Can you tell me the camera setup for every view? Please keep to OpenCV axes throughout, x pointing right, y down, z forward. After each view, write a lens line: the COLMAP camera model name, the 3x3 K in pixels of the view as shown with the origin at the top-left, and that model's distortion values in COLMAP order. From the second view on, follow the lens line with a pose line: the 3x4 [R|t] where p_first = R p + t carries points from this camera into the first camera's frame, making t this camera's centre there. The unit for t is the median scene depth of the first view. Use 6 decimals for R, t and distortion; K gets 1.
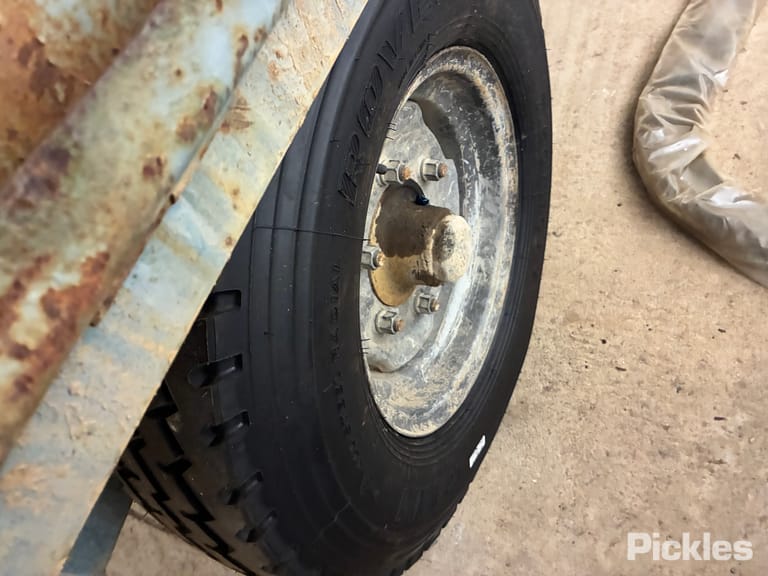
lens RADIAL K [[574.9, 0, 386.5], [0, 574.9, 282.5], [0, 0, 1]] dist [0.032161, -0.051599]
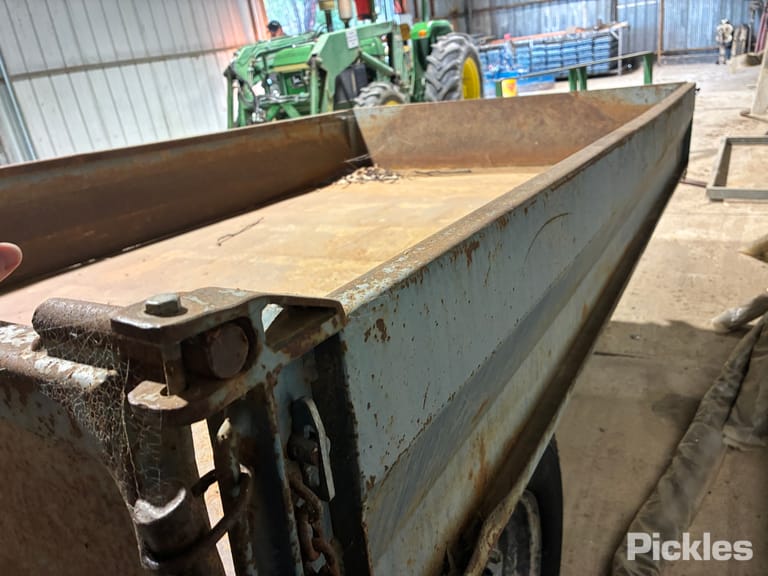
lens RADIAL K [[574.9, 0, 386.5], [0, 574.9, 282.5], [0, 0, 1]] dist [0.032161, -0.051599]
pose [[0.958964, 0.279319, -0.048667, -0.247387], [-0.249324, 0.749035, -0.613827, 0.216502], [-0.135000, 0.600772, 0.787939, -0.506164]]
